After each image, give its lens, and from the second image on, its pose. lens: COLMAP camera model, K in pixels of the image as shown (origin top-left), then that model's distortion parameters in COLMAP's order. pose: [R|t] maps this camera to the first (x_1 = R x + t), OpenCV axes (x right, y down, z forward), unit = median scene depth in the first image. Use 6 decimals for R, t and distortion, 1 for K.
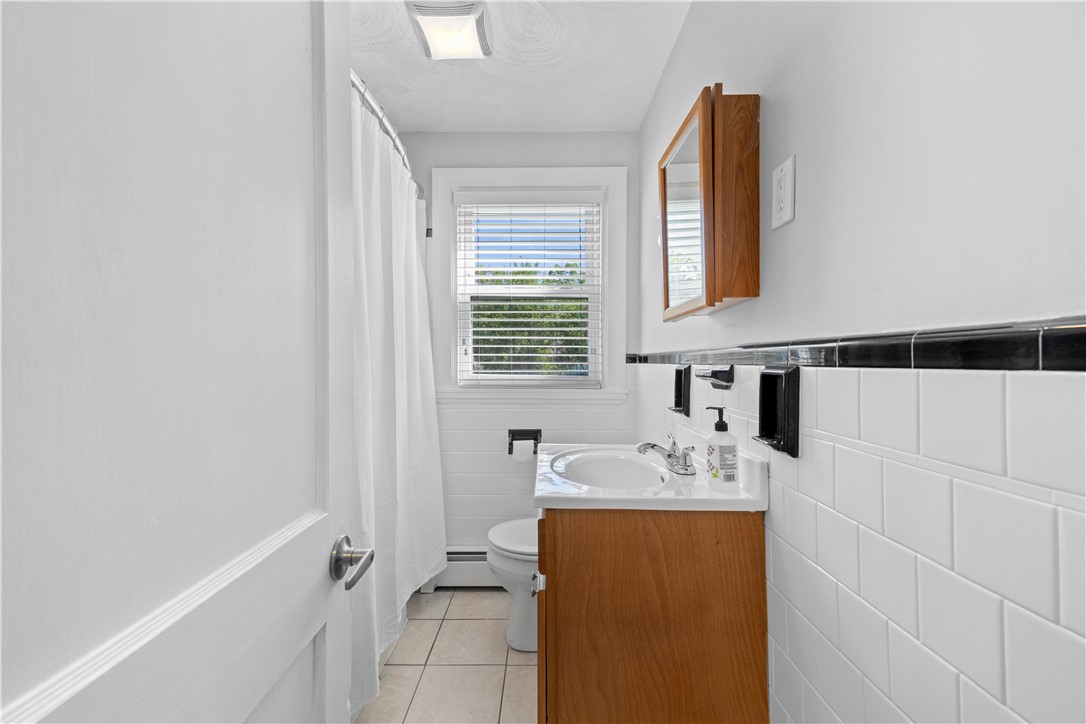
lens RADIAL K [[482.4, 0, 535.8], [0, 482.4, 367.3], [0, 0, 1]] dist [0.035836, -0.000279]
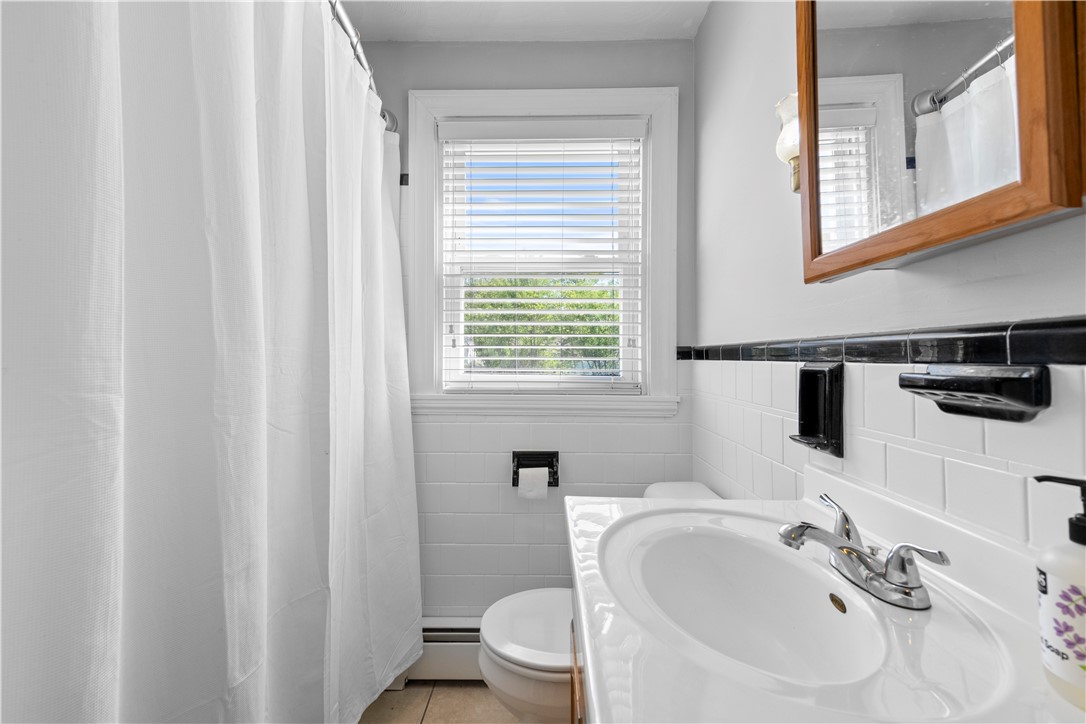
lens RADIAL K [[482.4, 0, 535.8], [0, 482.4, 367.3], [0, 0, 1]] dist [0.035836, -0.000279]
pose [[0.999981, 0.004723, -0.003942, -0.019209], [-0.004687, 0.999948, 0.009046, -0.002543], [0.003984, -0.009028, 0.999951, 0.277475]]
